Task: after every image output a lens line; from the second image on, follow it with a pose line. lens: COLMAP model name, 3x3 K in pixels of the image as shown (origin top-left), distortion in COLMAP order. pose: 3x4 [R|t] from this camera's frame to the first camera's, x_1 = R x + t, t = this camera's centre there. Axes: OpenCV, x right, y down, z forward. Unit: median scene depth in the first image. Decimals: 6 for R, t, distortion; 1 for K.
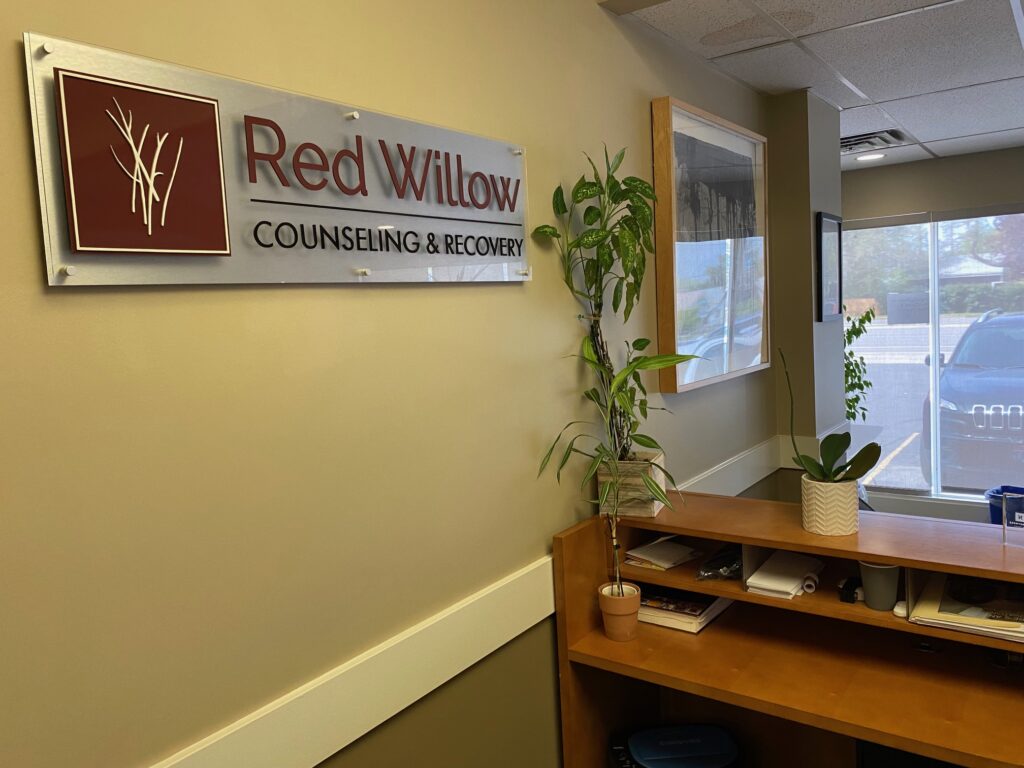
lens RADIAL K [[774.1, 0, 512.1], [0, 774.1, 391.9], [0, 0, 1]] dist [-0.003290, 0.004492]
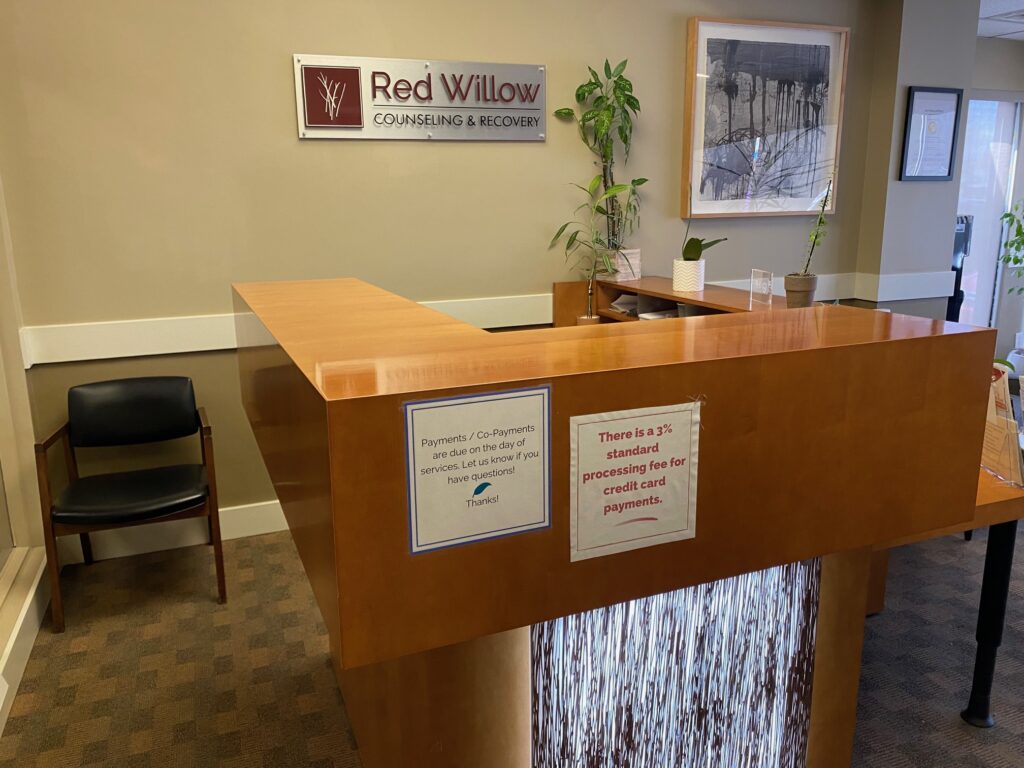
lens RADIAL K [[774.1, 0, 509.0], [0, 774.1, 379.0], [0, 0, 1]] dist [-0.003290, 0.004492]
pose [[0.850498, 0.156174, -0.502258, 1.323174], [-0.084472, 0.983063, 0.162637, 0.171932], [0.519151, -0.095895, 0.849286, -0.934441]]
